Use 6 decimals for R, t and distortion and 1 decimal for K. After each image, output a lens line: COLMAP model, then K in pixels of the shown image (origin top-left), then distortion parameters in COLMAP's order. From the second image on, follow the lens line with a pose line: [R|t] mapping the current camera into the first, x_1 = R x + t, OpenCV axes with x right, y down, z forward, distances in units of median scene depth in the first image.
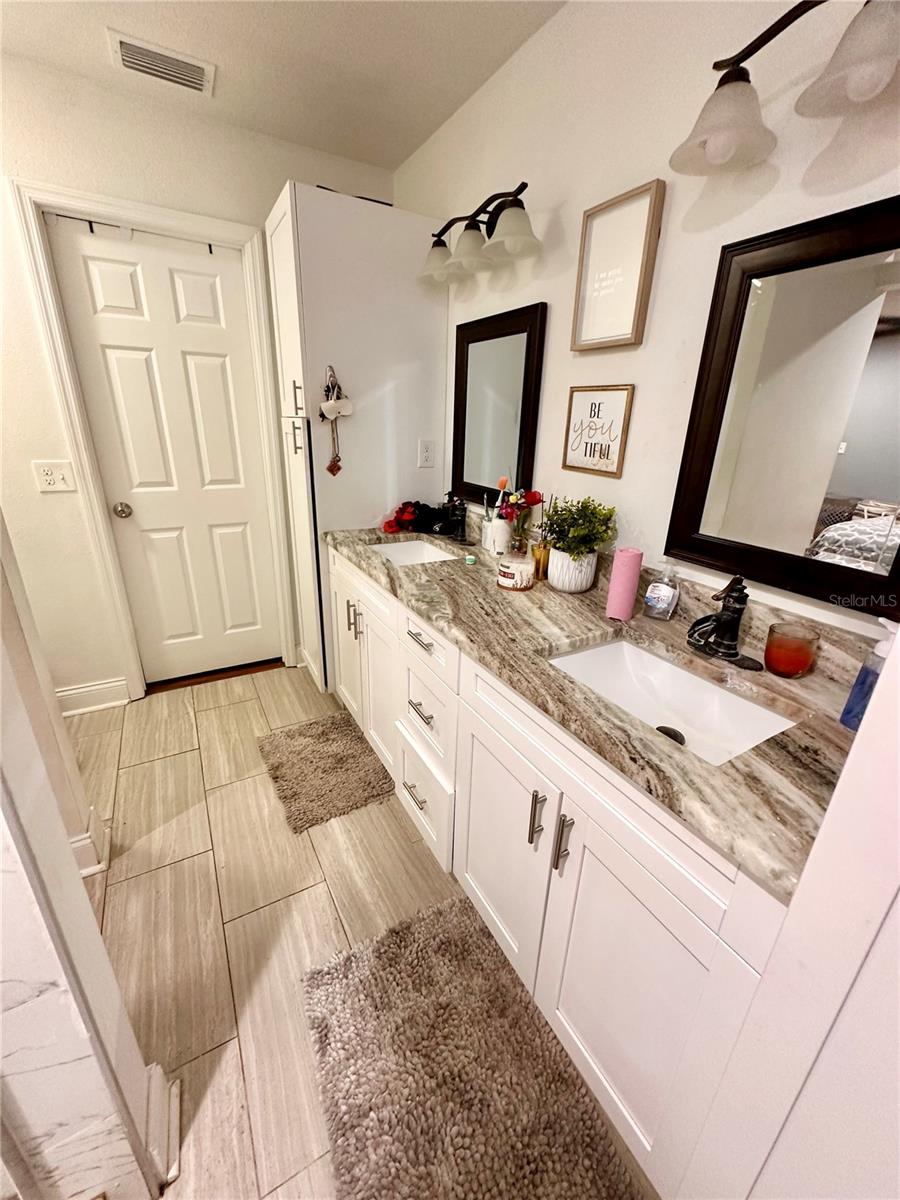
lens RADIAL K [[479.7, 0, 466.4], [0, 479.7, 608.5], [0, 0, 1]] dist [-0.002783, 0.000654]
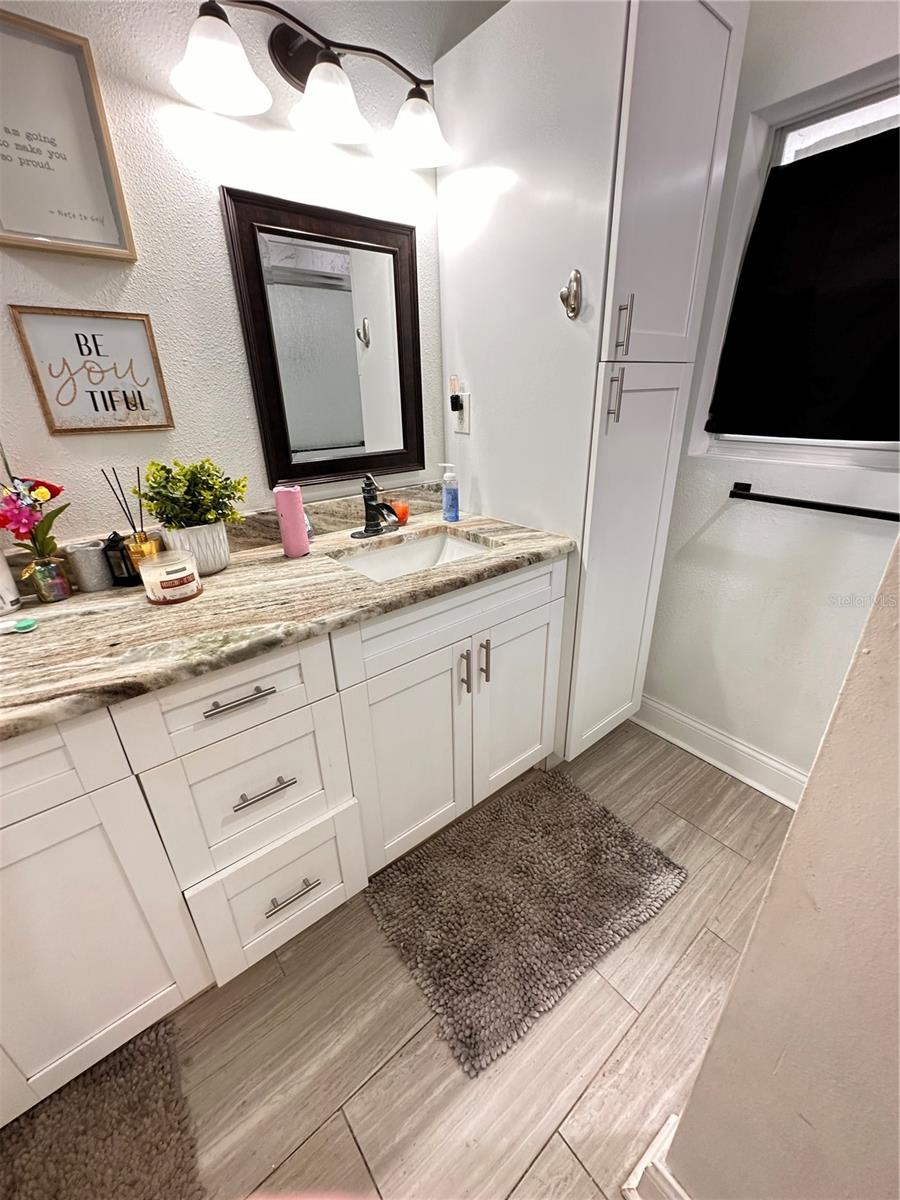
lens RADIAL K [[479.7, 0, 452.2], [0, 479.7, 600.8], [0, 0, 1]] dist [-0.002783, 0.000654]
pose [[-0.139100, -0.435705, 0.889277, -0.639588], [0.373278, 0.808697, 0.454612, -0.227007], [-0.917232, 0.395183, 0.050149, 0.619088]]
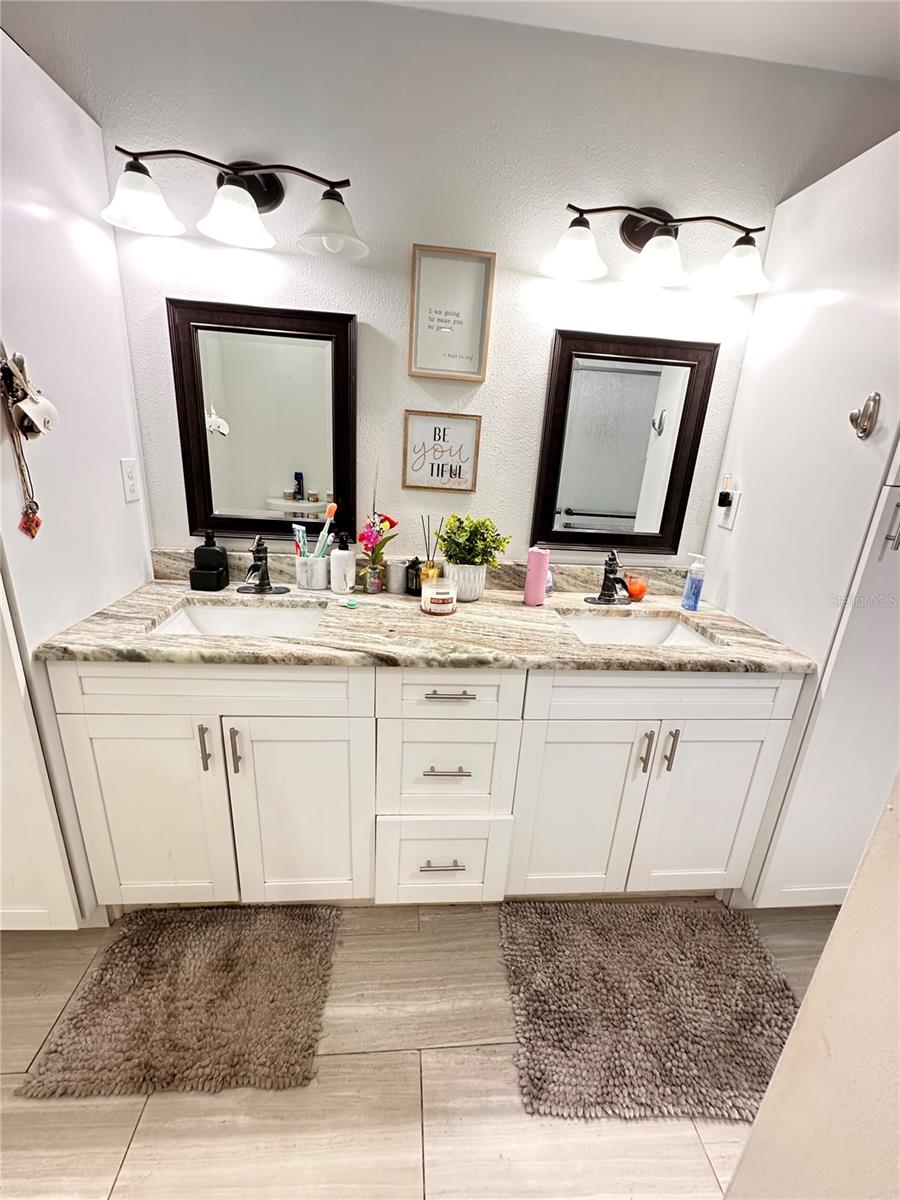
lens RADIAL K [[479.7, 0, 452.3], [0, 479.7, 605.0], [0, 0, 1]] dist [-0.002783, 0.000654]
pose [[0.436571, -0.299474, 0.848364, -0.772242], [0.283435, 0.940736, 0.186225, -0.248643], [-0.853856, 0.159156, 0.495579, 0.506804]]
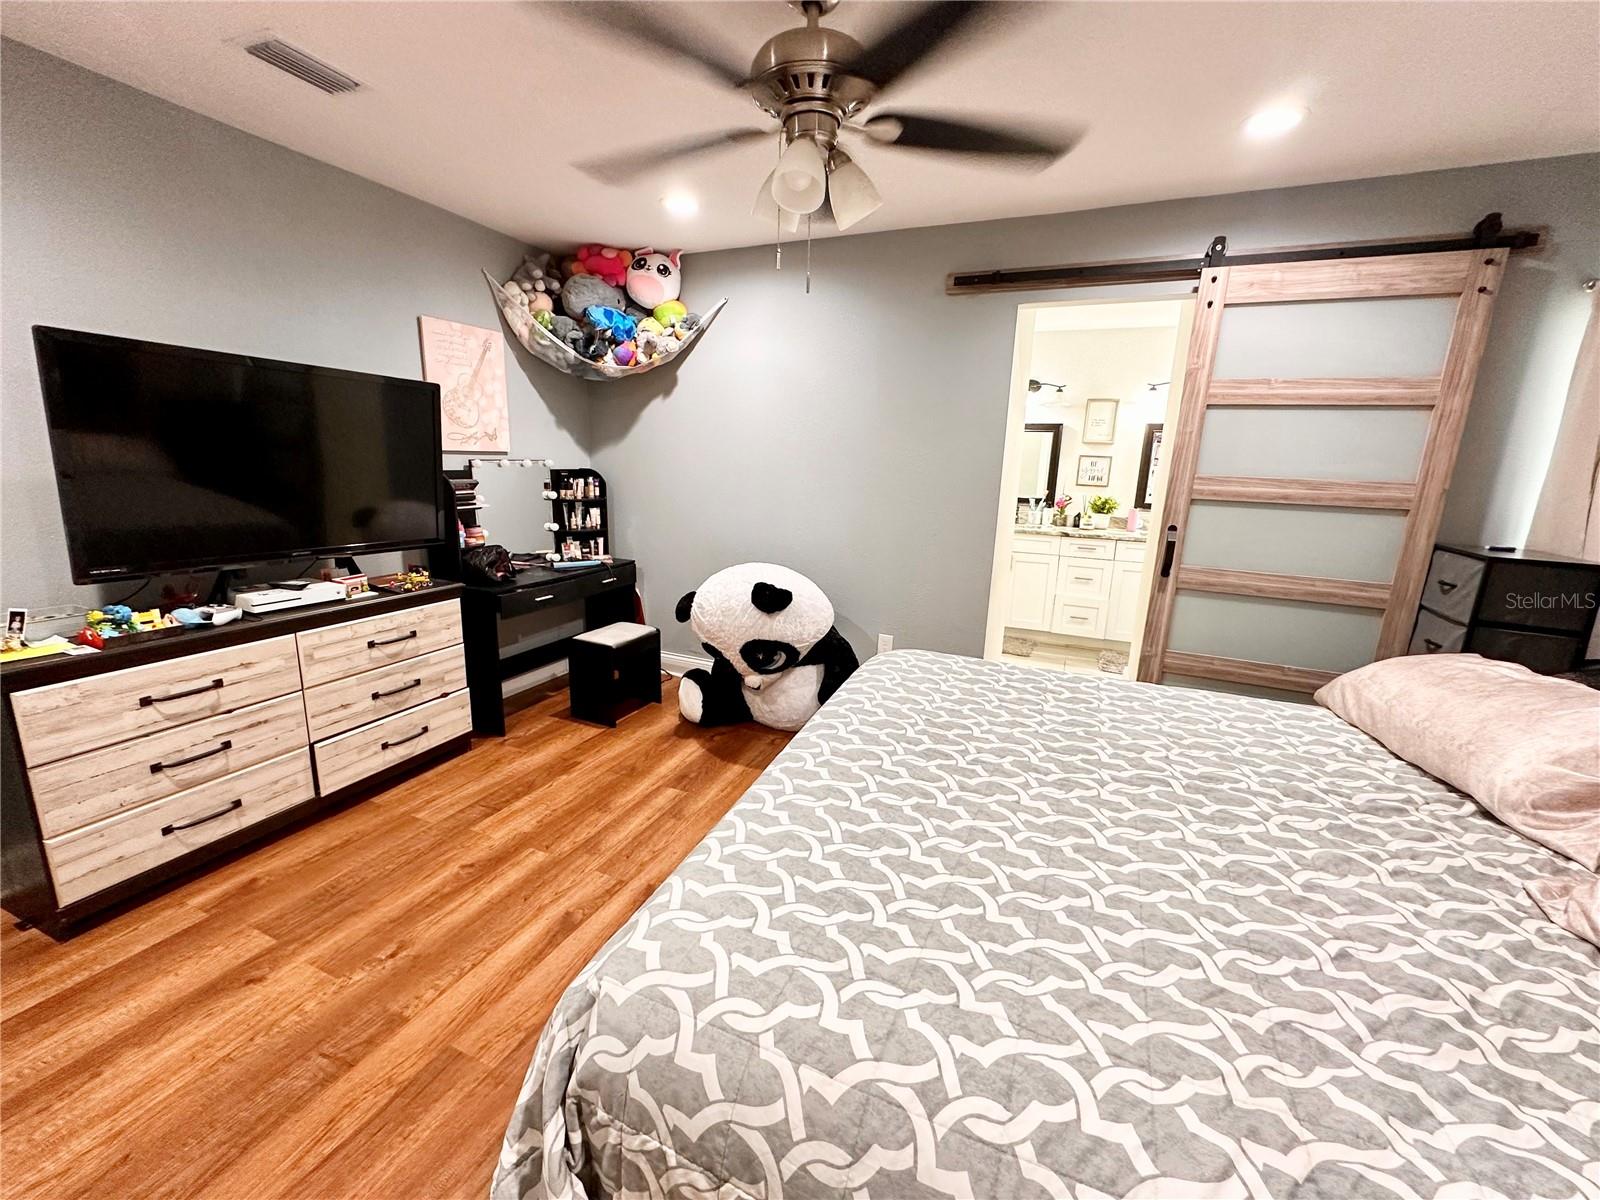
lens RADIAL K [[639.6, 0, 812.9], [0, 639.6, 595.9], [0, 0, 1]] dist [-0.002783, 0.000654]
pose [[0.808821, -0.147479, 0.569261, -3.284772], [0.215673, 0.974980, -0.053844, 0.175365], [-0.547077, 0.166324, 0.820392, -1.014882]]
